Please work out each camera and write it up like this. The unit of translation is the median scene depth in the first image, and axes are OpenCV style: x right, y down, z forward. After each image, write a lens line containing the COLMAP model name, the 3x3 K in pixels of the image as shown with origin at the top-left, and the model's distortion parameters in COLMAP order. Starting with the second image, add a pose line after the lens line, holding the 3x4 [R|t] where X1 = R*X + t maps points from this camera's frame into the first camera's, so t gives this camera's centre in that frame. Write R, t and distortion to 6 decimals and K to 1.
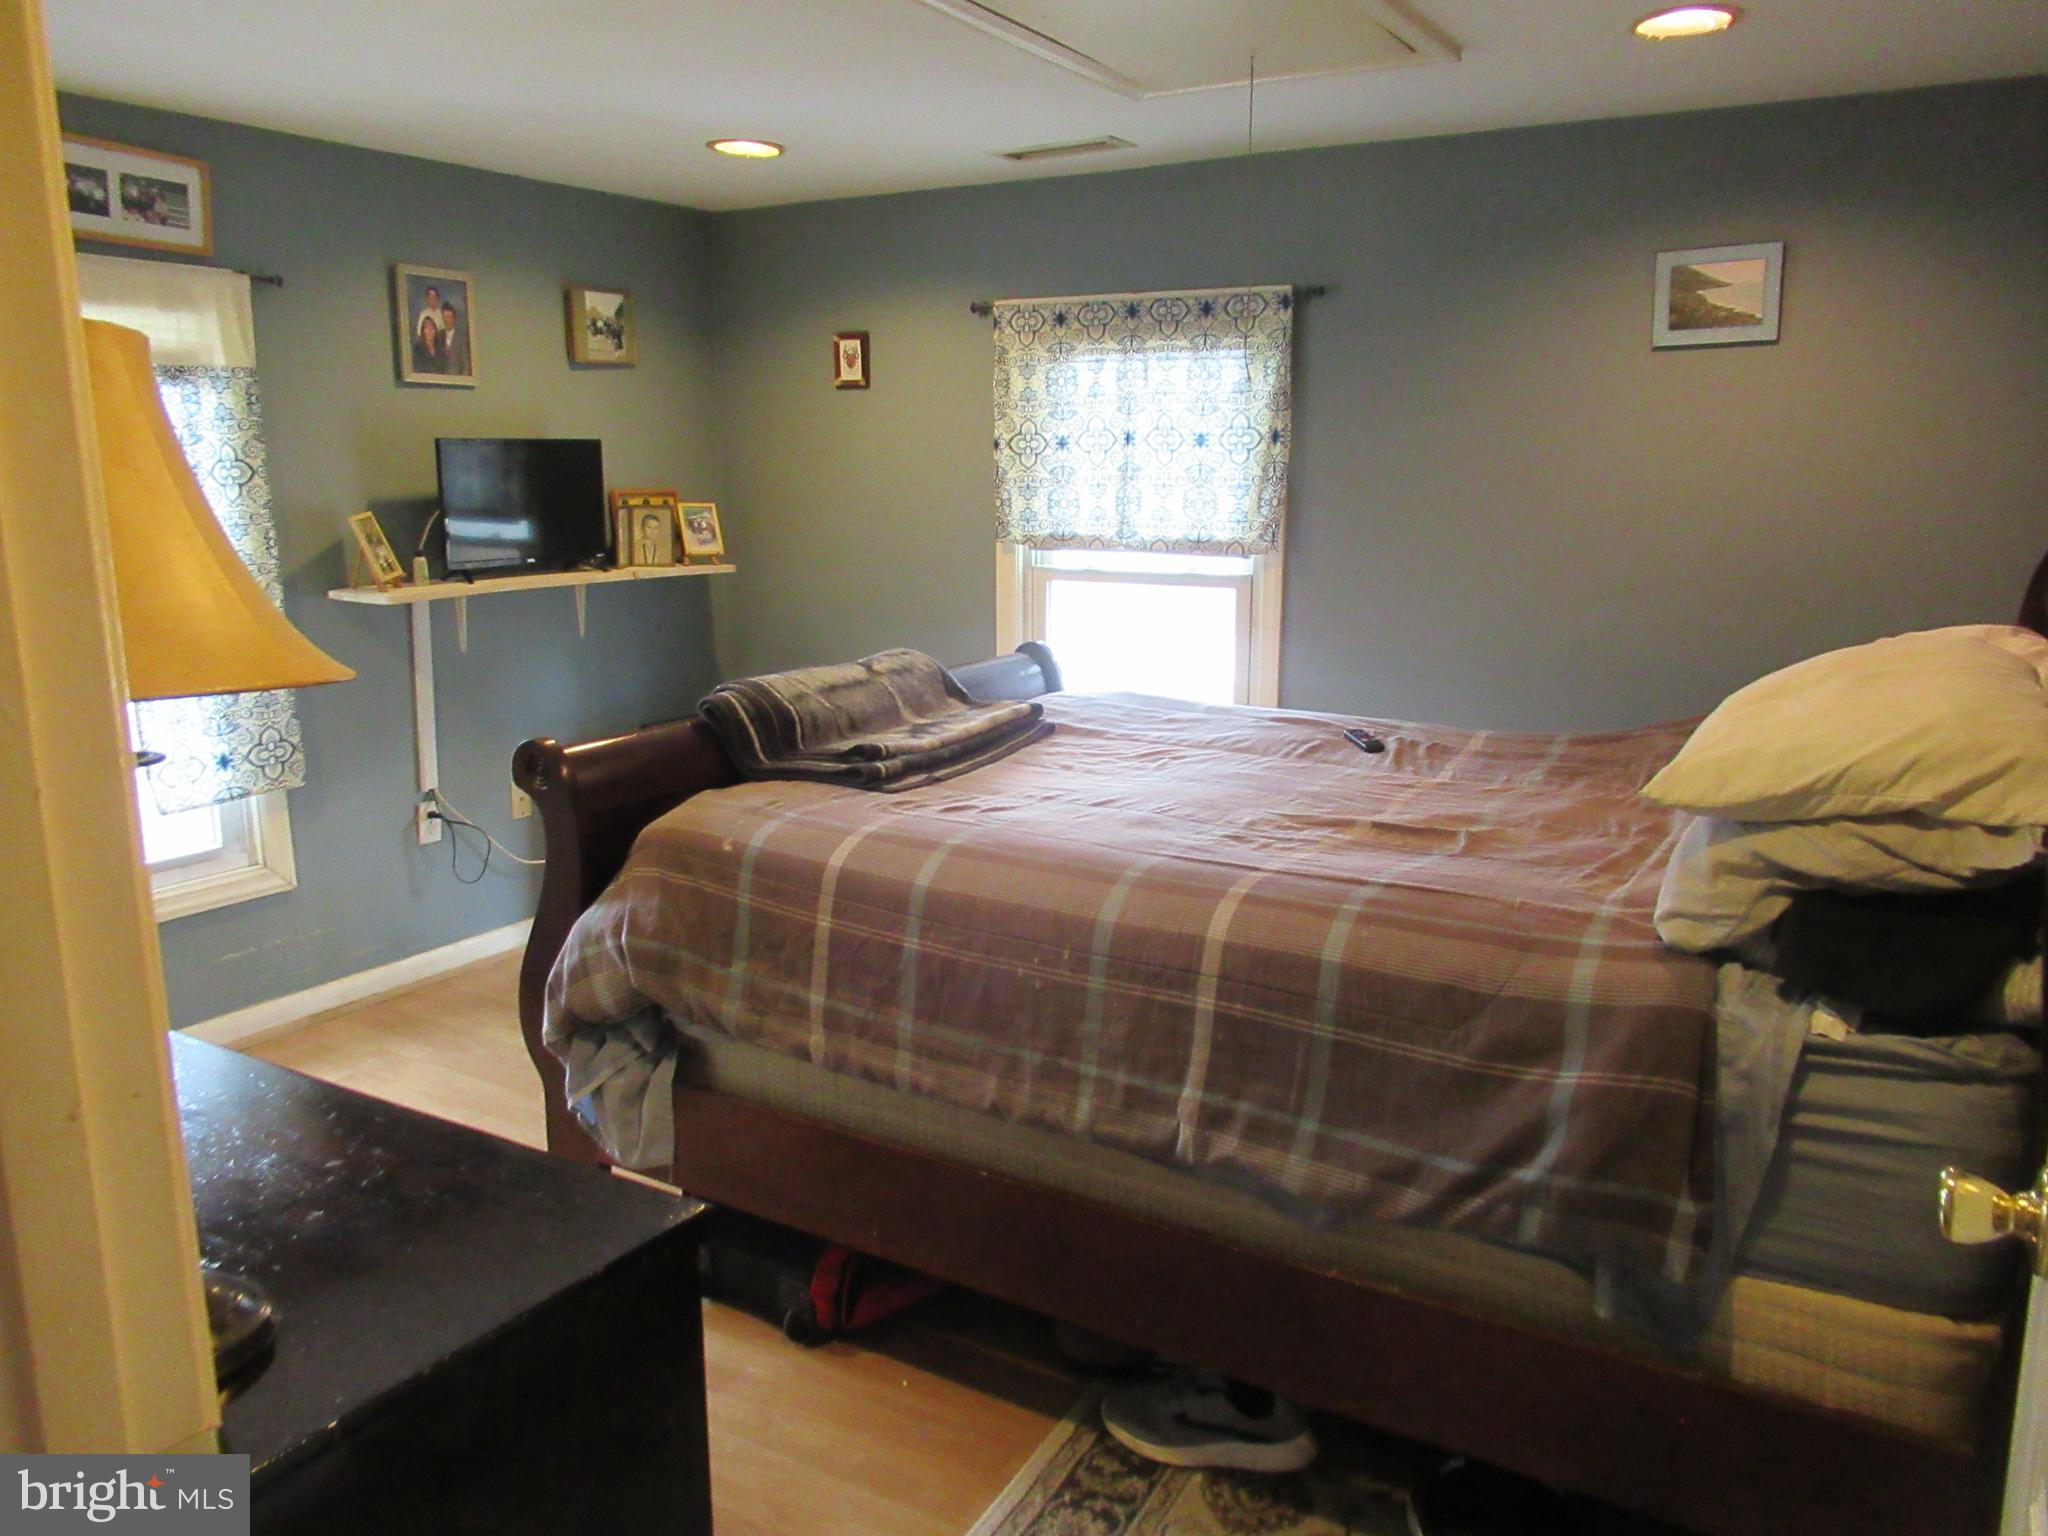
lens RADIAL K [[1548.9, 0, 1024.0], [0, 1548.9, 768.0], [0, 0, 1]] dist [0.004812, -0.005397]
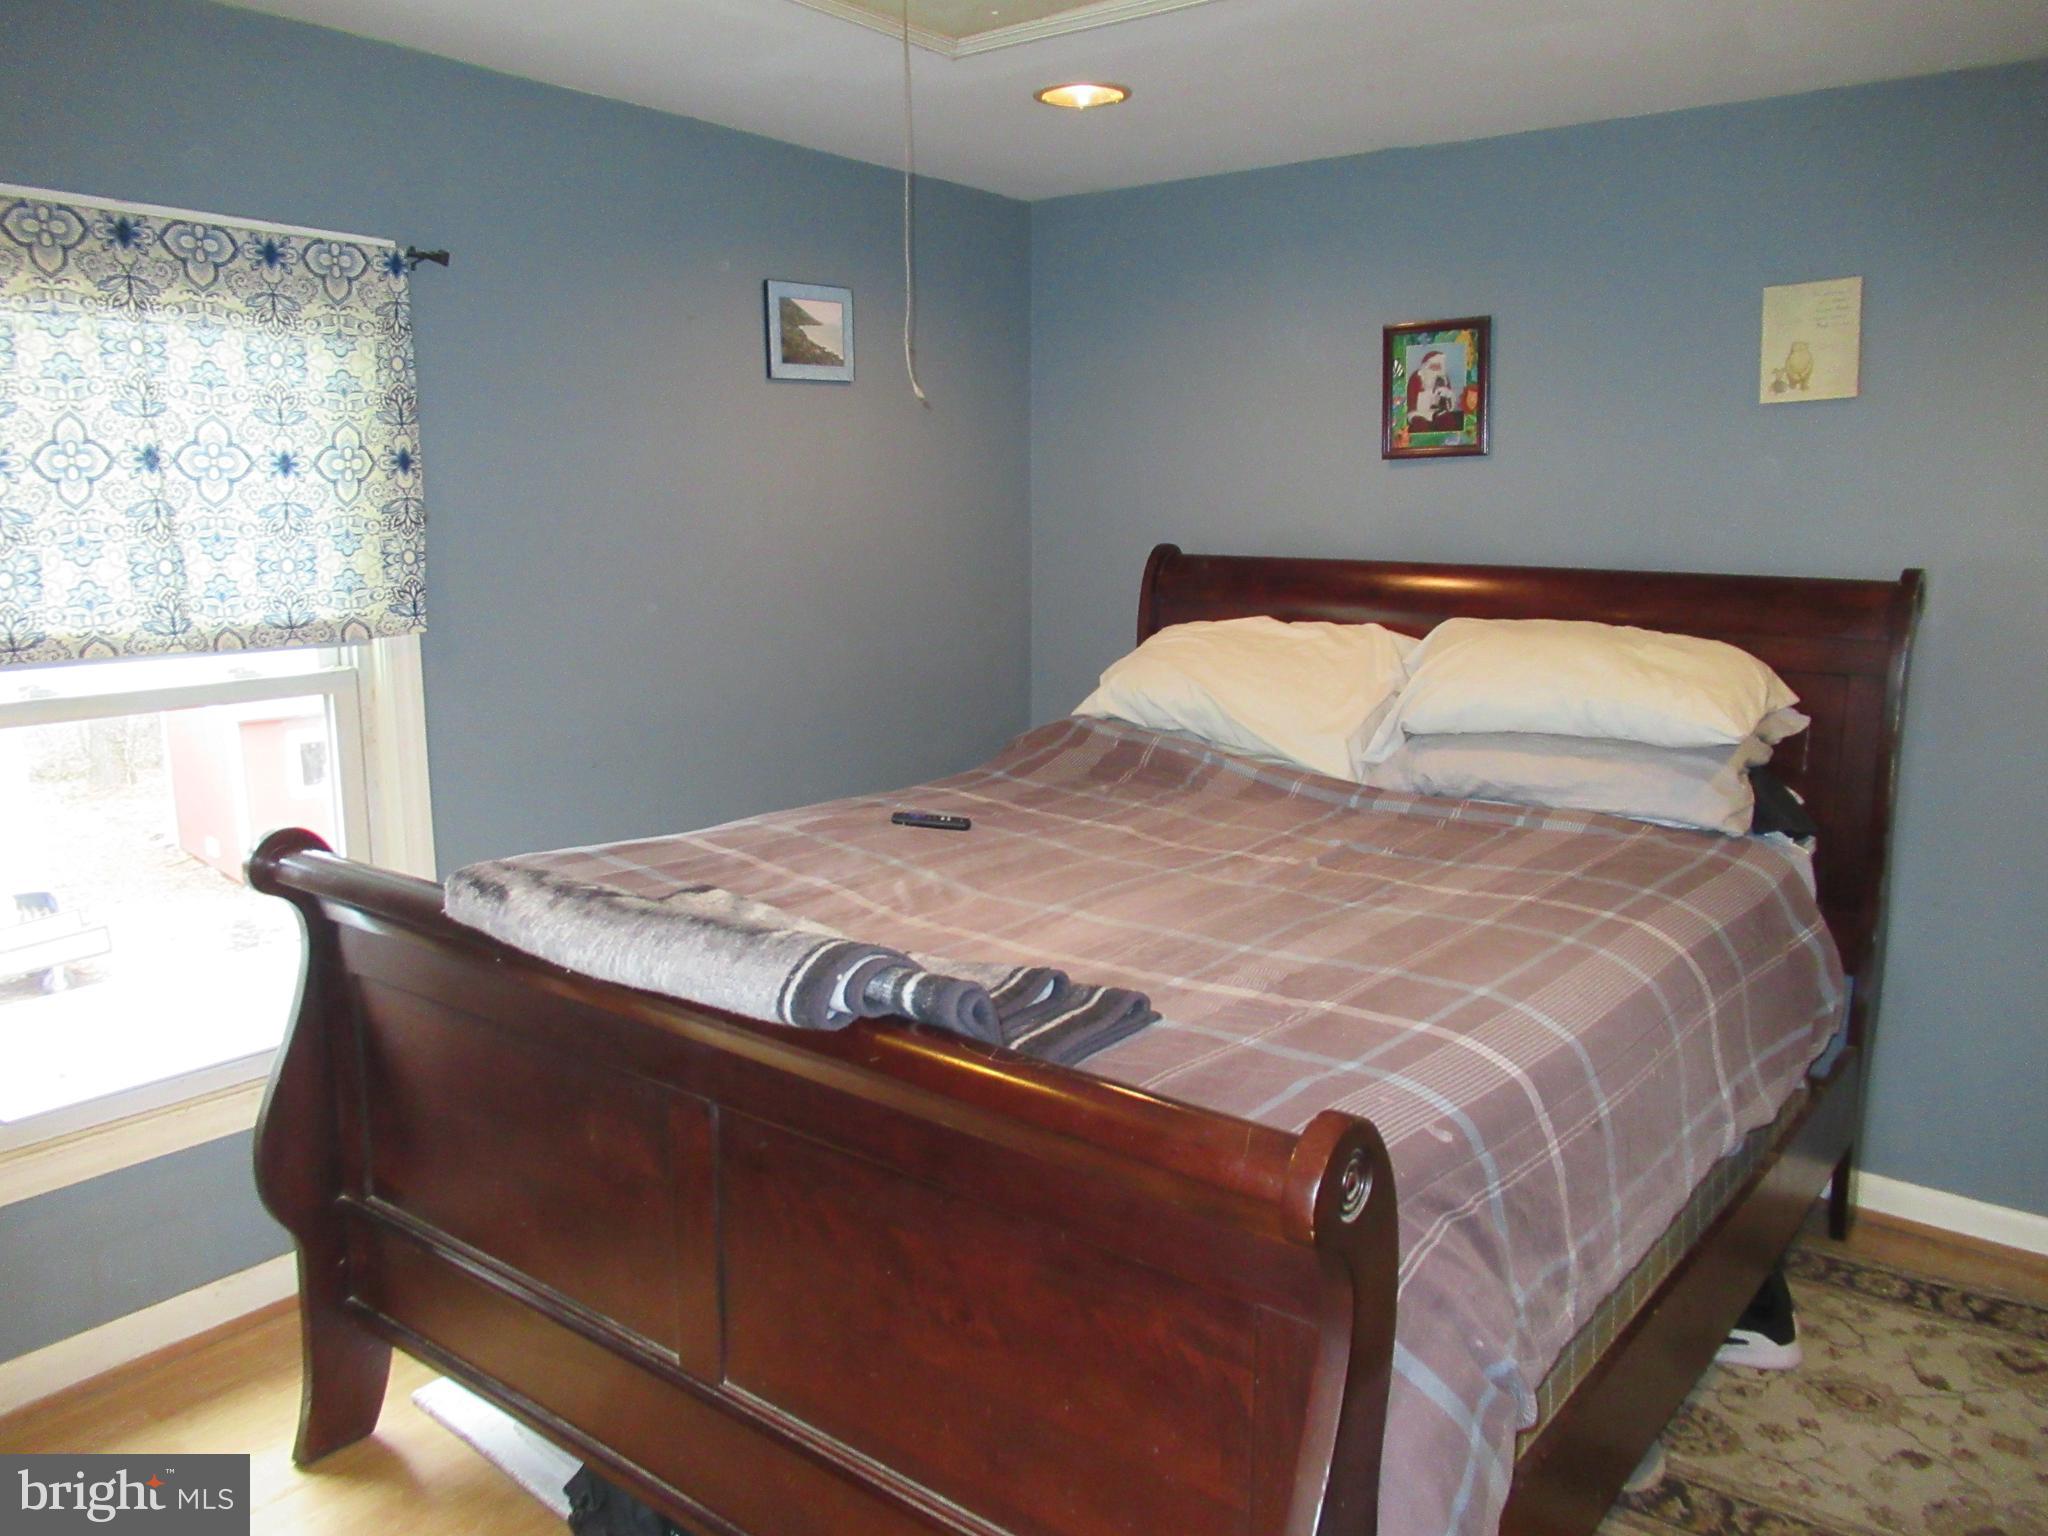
lens RADIAL K [[1548.9, 0, 1024.0], [0, 1548.9, 768.0], [0, 0, 1]] dist [0.004812, -0.005397]
pose [[0.125115, -0.172318, 0.977063, -0.485590], [0.196448, 0.969606, 0.145847, -0.127981], [-0.972499, 0.173695, 0.155164, 0.646466]]
